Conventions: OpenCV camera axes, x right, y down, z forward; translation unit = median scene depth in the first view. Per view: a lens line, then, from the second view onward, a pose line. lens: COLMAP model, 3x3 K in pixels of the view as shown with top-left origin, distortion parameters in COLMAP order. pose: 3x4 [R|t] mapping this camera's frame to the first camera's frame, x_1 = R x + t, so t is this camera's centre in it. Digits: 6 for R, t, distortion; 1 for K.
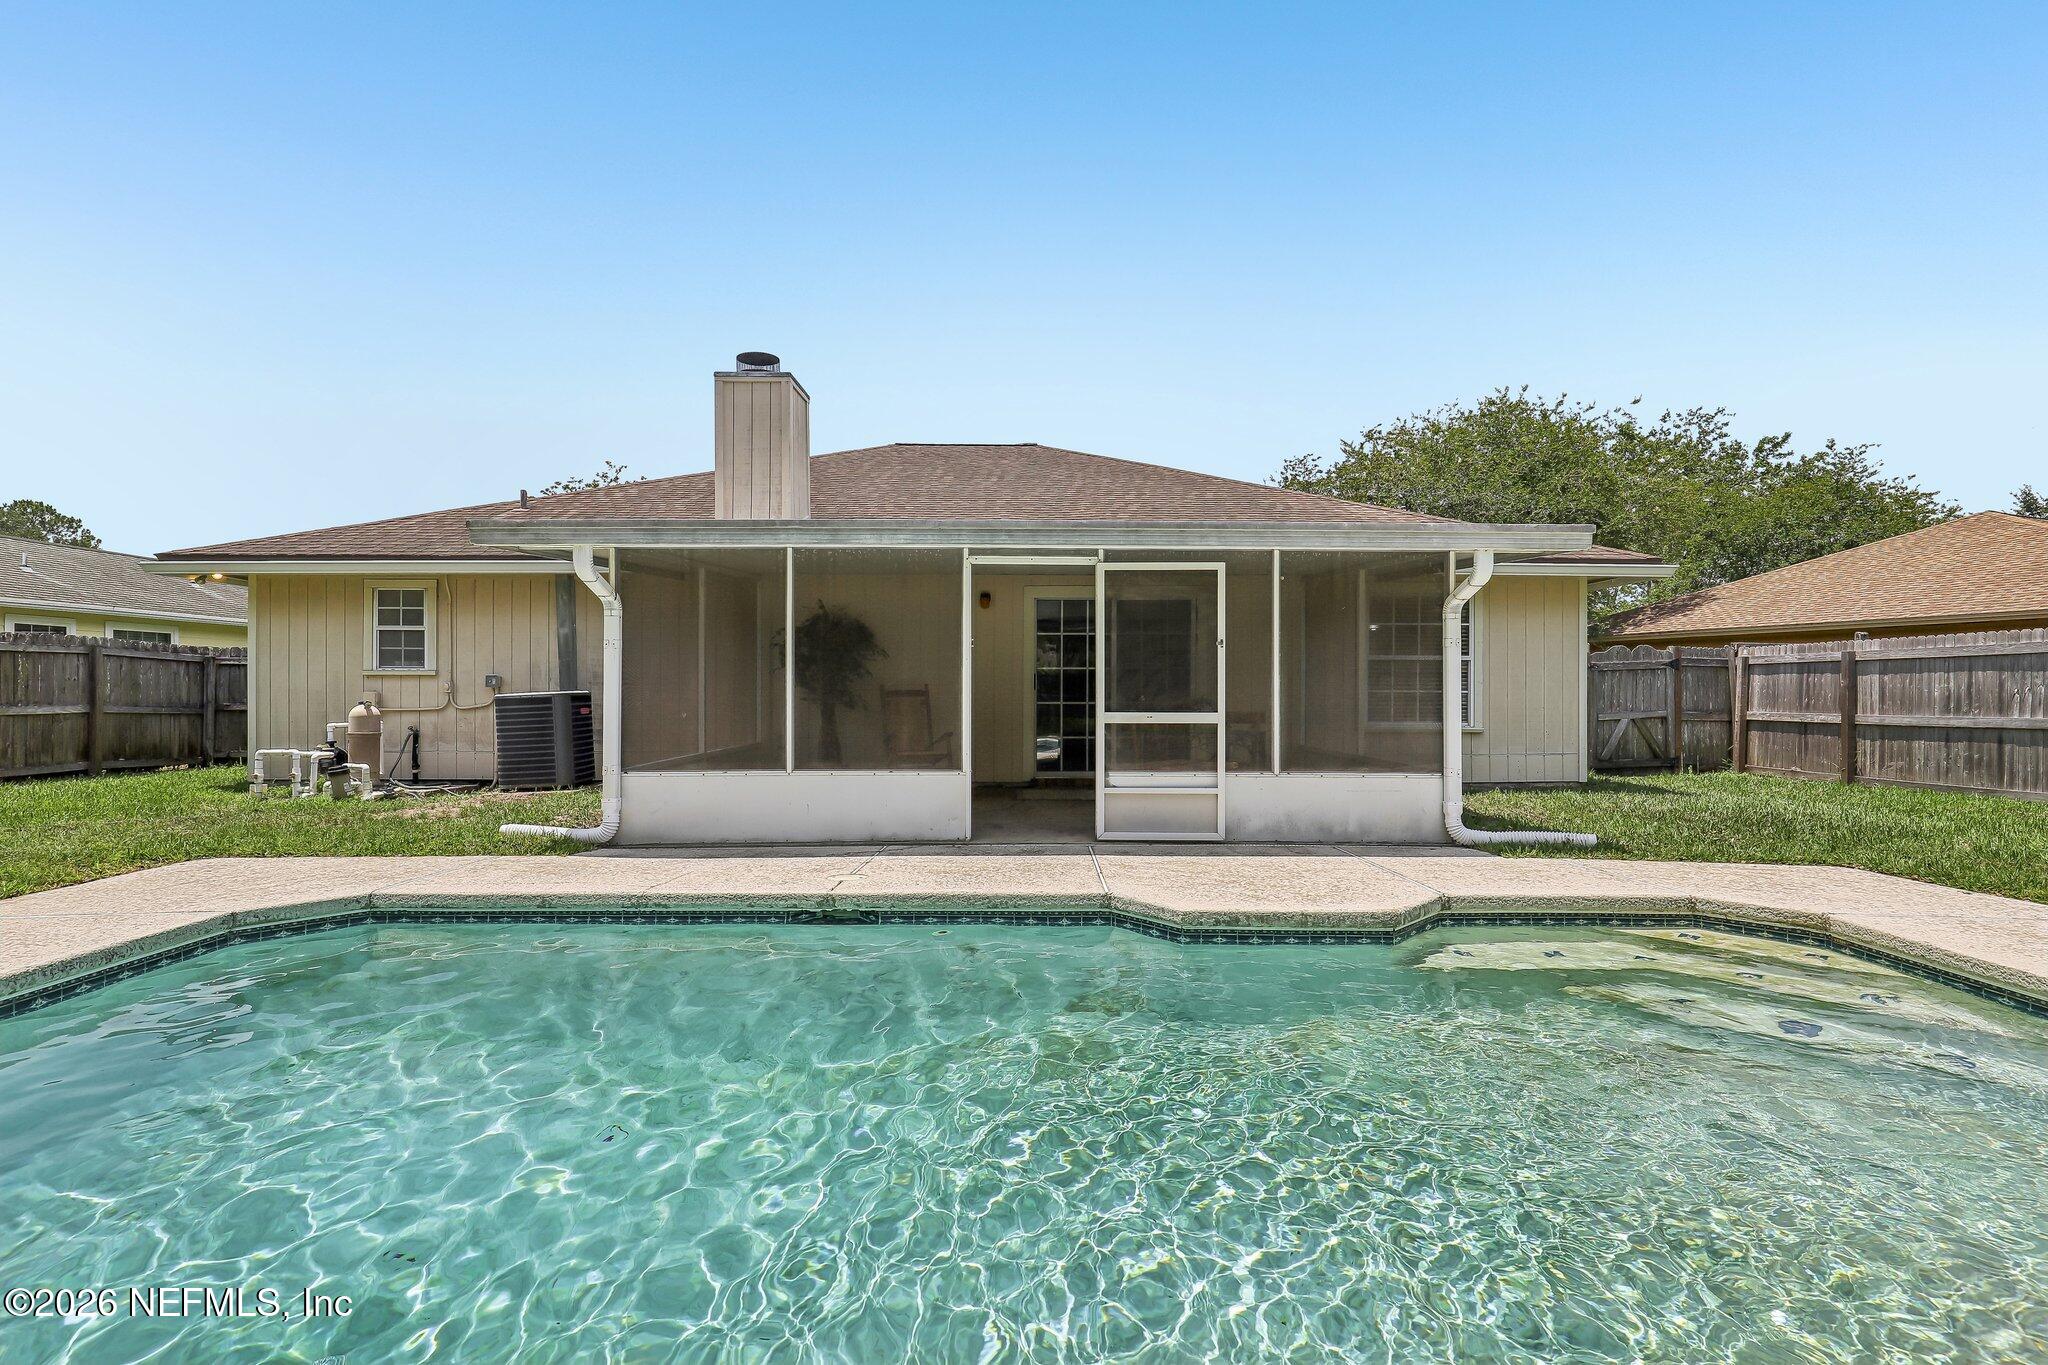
lens RADIAL K [[949.9, 0, 1024.8], [0, 949.9, 686.4], [0, 0, 1]] dist [0.006475, -0.001634]
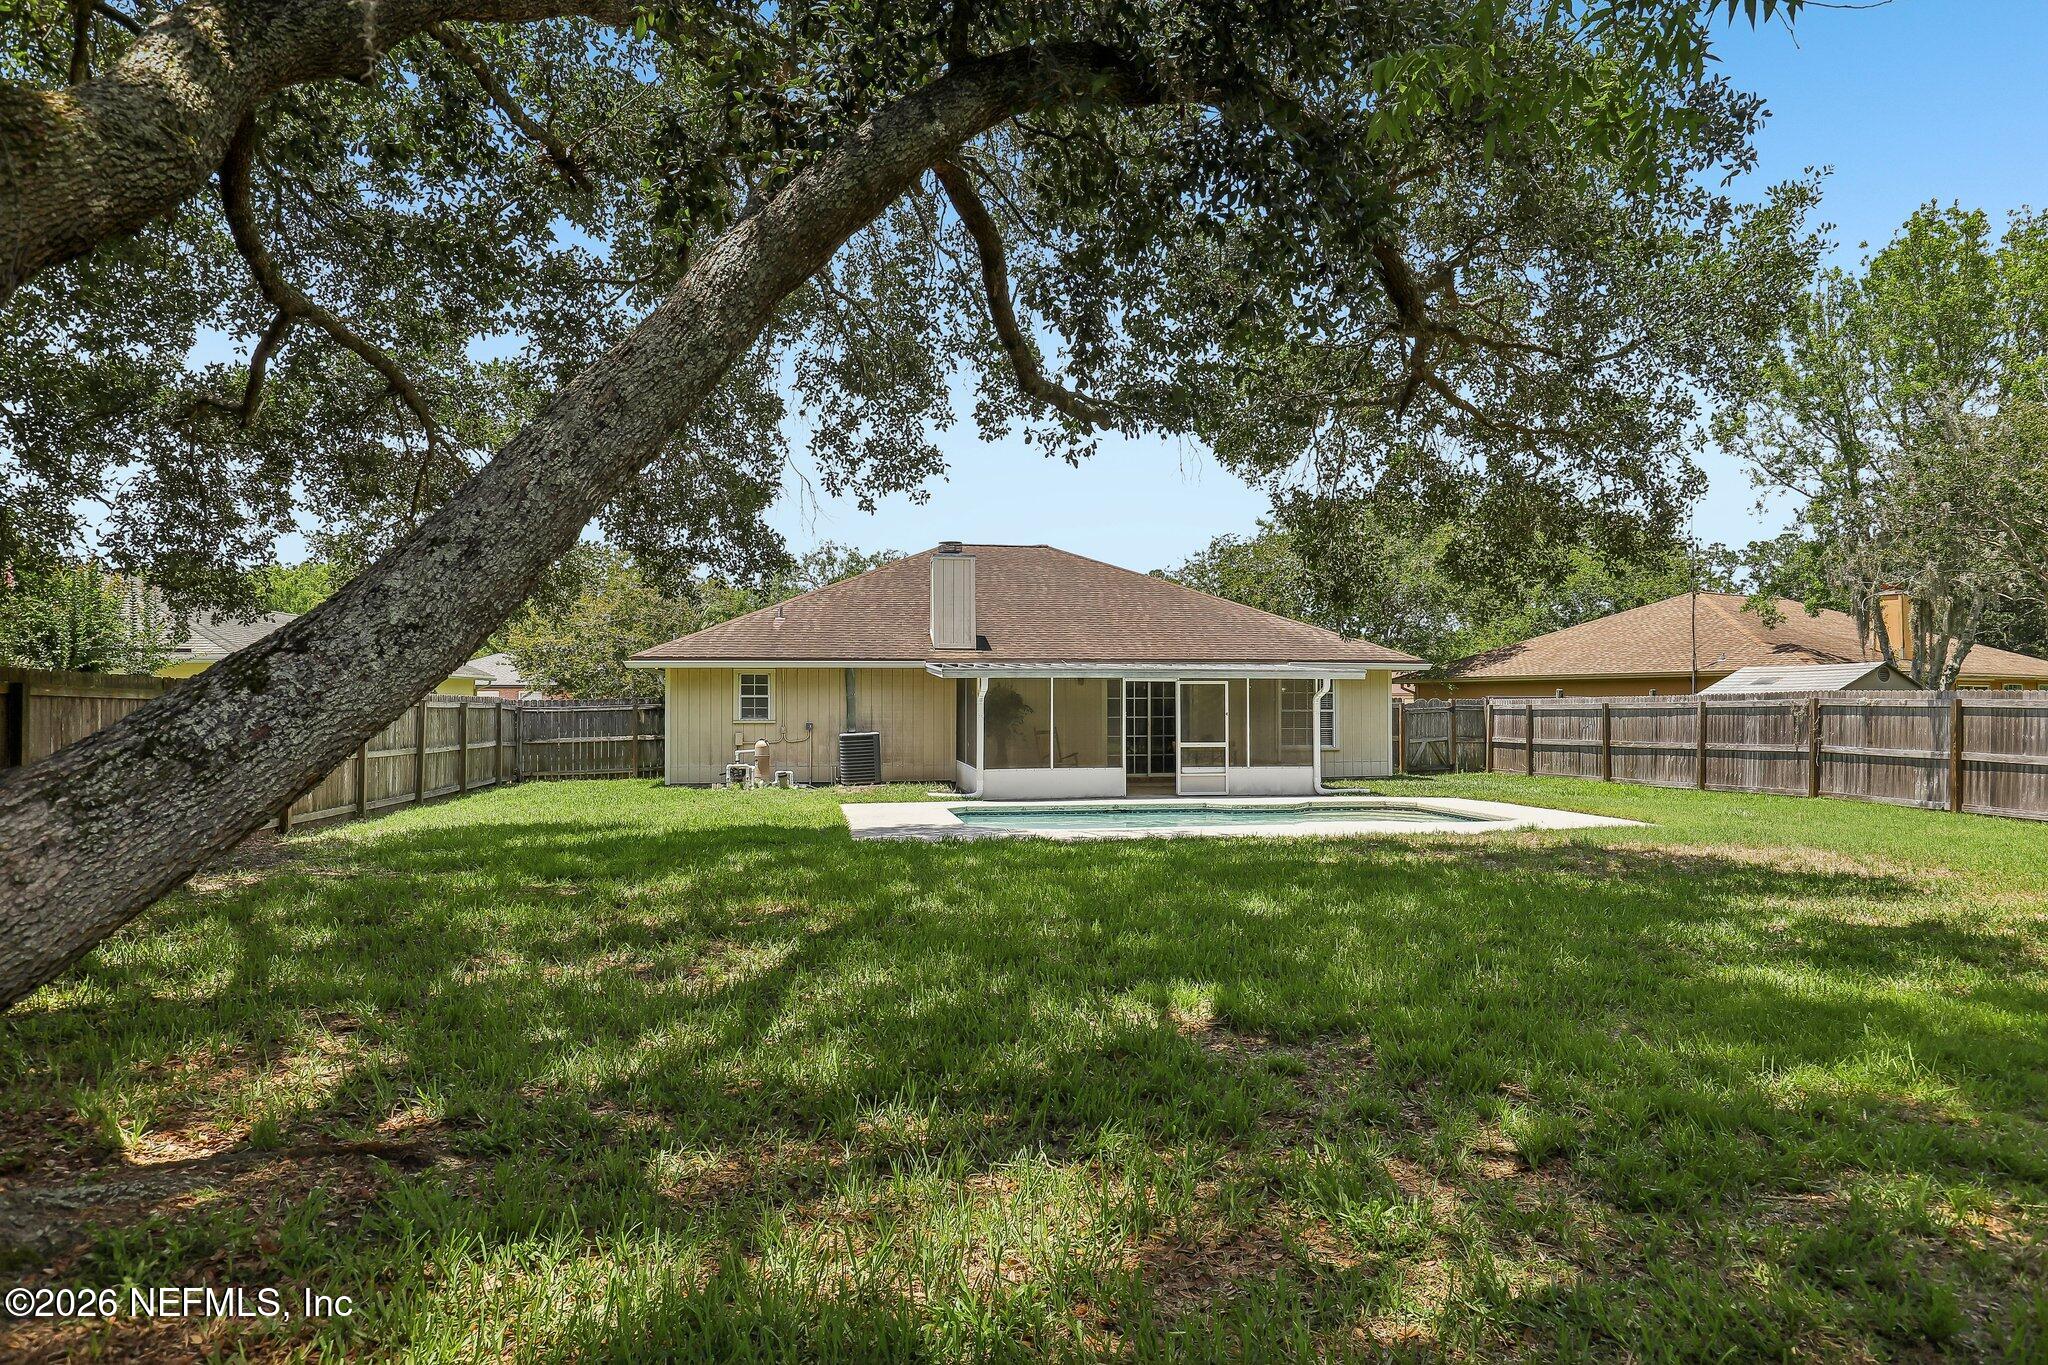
lens RADIAL K [[1249.3, 0, 1023.2], [0, 1249.3, 689.2], [0, 0, 1]] dist [0.000688, 0.006358]
pose [[0.988346, -0.002031, 0.152212, -0.516398], [0.003162, 0.999969, -0.007188, -0.056738], [-0.152192, 0.007585, 0.988322, -1.354751]]
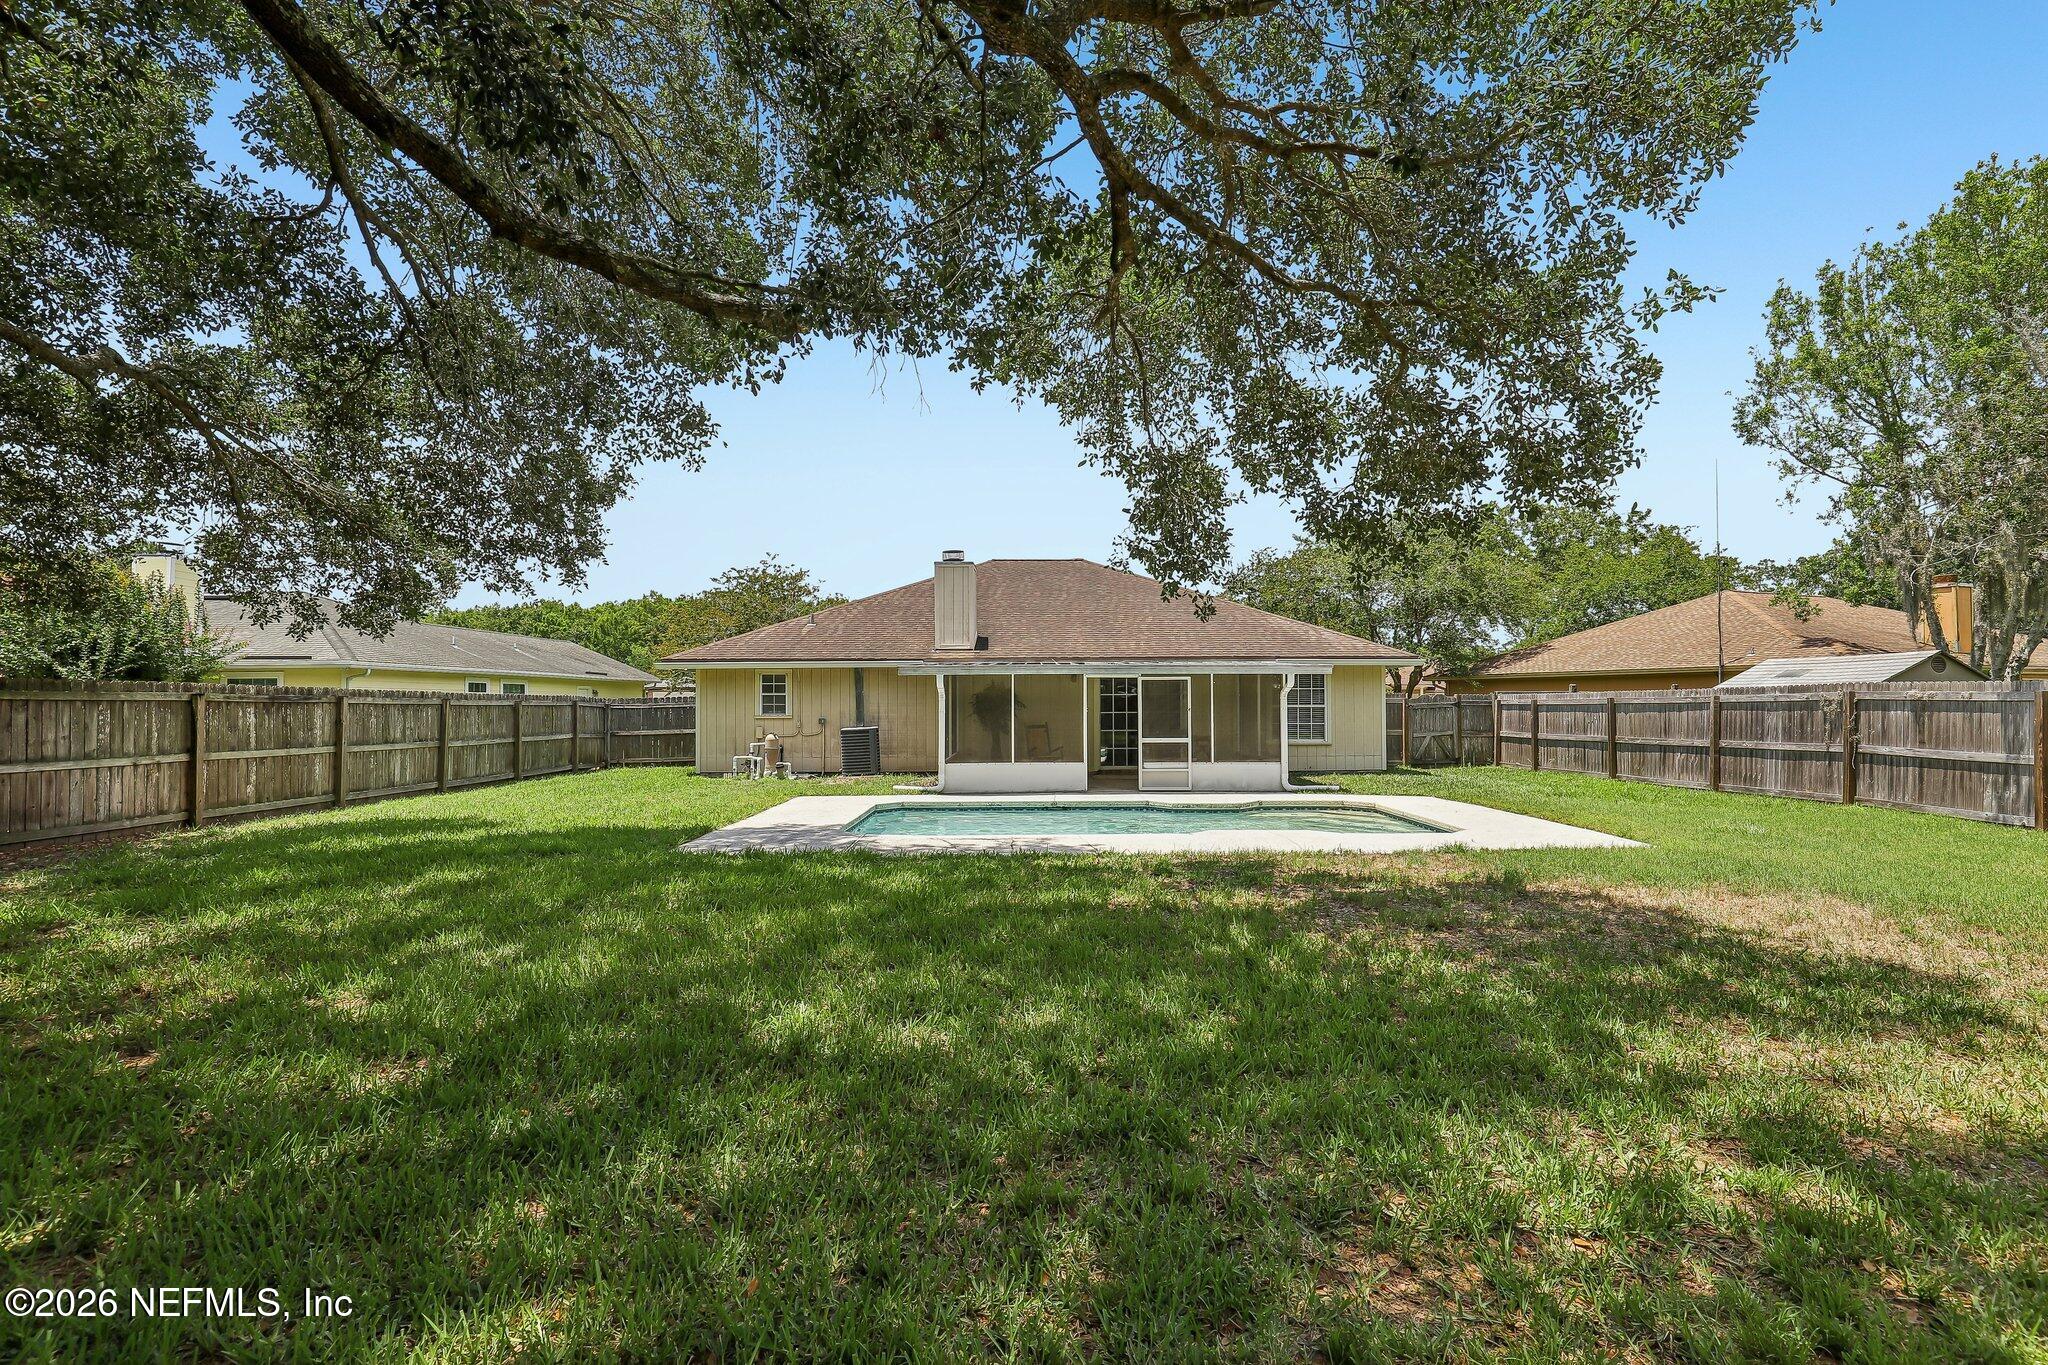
lens RADIAL K [[949.9, 0, 1019.7], [0, 949.9, 684.2], [0, 0, 1]] dist [0.006475, -0.001634]
pose [[0.999946, -0.006517, -0.008086, -0.136331], [0.006406, 0.999886, -0.013661, -0.052023], [0.008174, 0.013609, 0.999874, -0.941514]]
